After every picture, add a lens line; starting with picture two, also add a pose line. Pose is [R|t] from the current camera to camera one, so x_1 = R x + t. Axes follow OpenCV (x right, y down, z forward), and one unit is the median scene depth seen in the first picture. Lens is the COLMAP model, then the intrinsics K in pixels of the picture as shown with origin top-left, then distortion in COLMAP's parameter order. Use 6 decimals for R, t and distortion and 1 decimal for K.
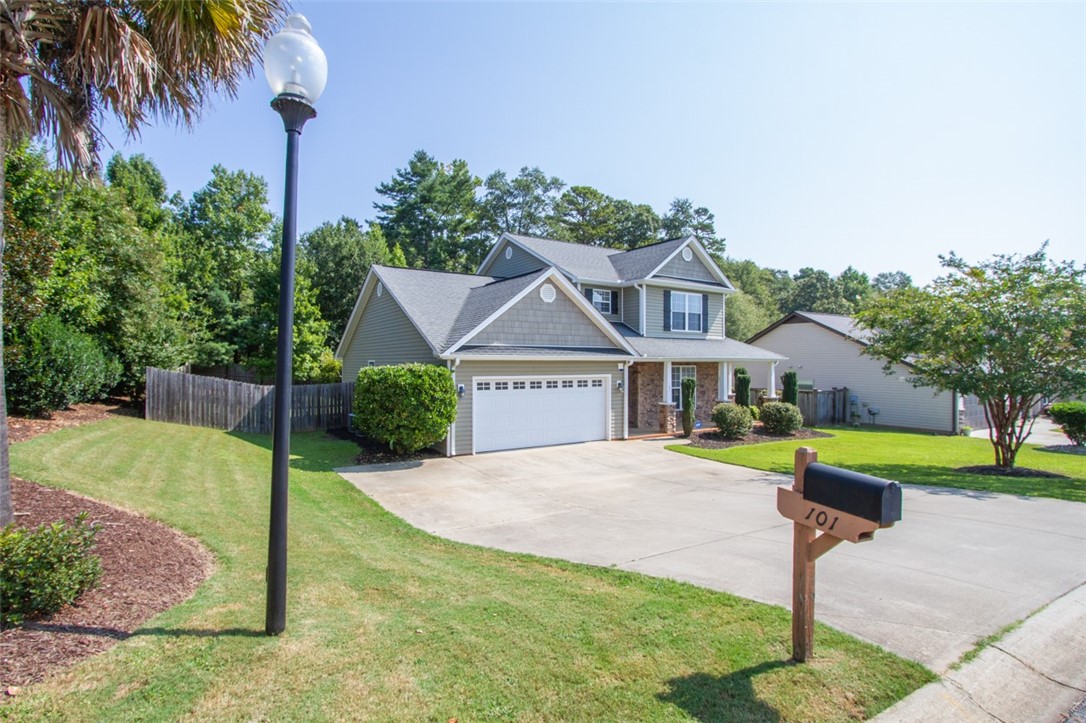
lens RADIAL K [[524.5, 0, 539.7], [0, 524.5, 360.4], [0, 0, 1]] dist [-0.018659, 0.000085]
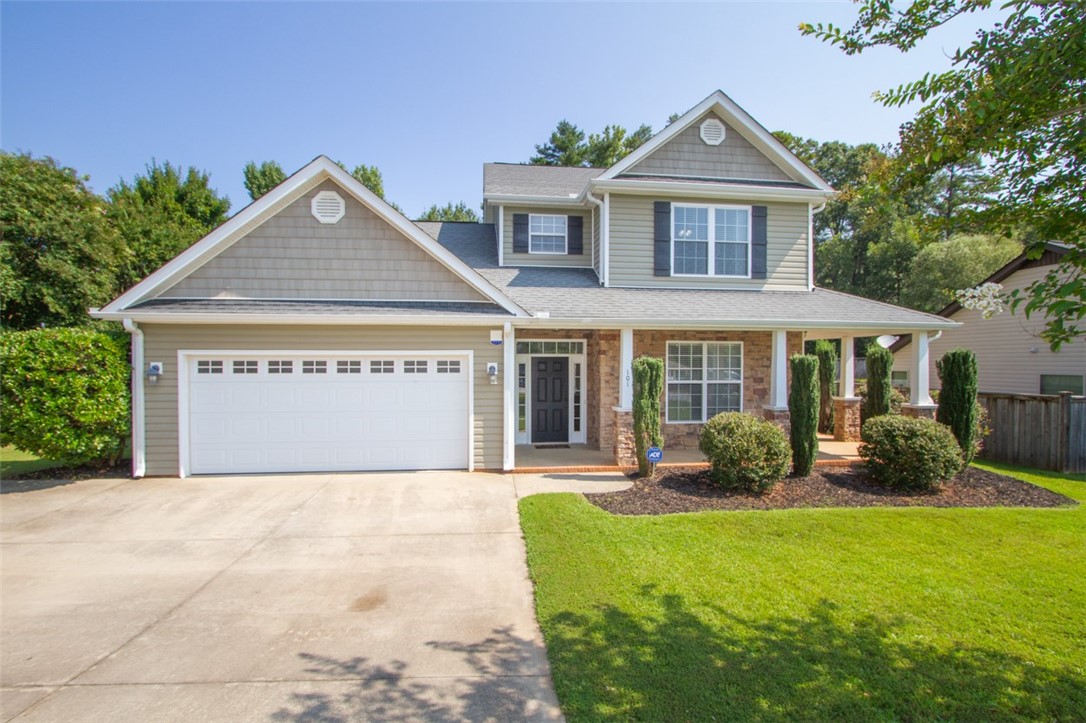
lens RADIAL K [[524.5, 0, 546.4], [0, 524.5, 366.4], [0, 0, 1]] dist [-0.018659, 0.000085]
pose [[0.898995, 0.002992, -0.437949, 0.402308], [0.001486, 0.999950, 0.009882, 0.034098], [0.437957, -0.009534, 0.898945, 0.492072]]
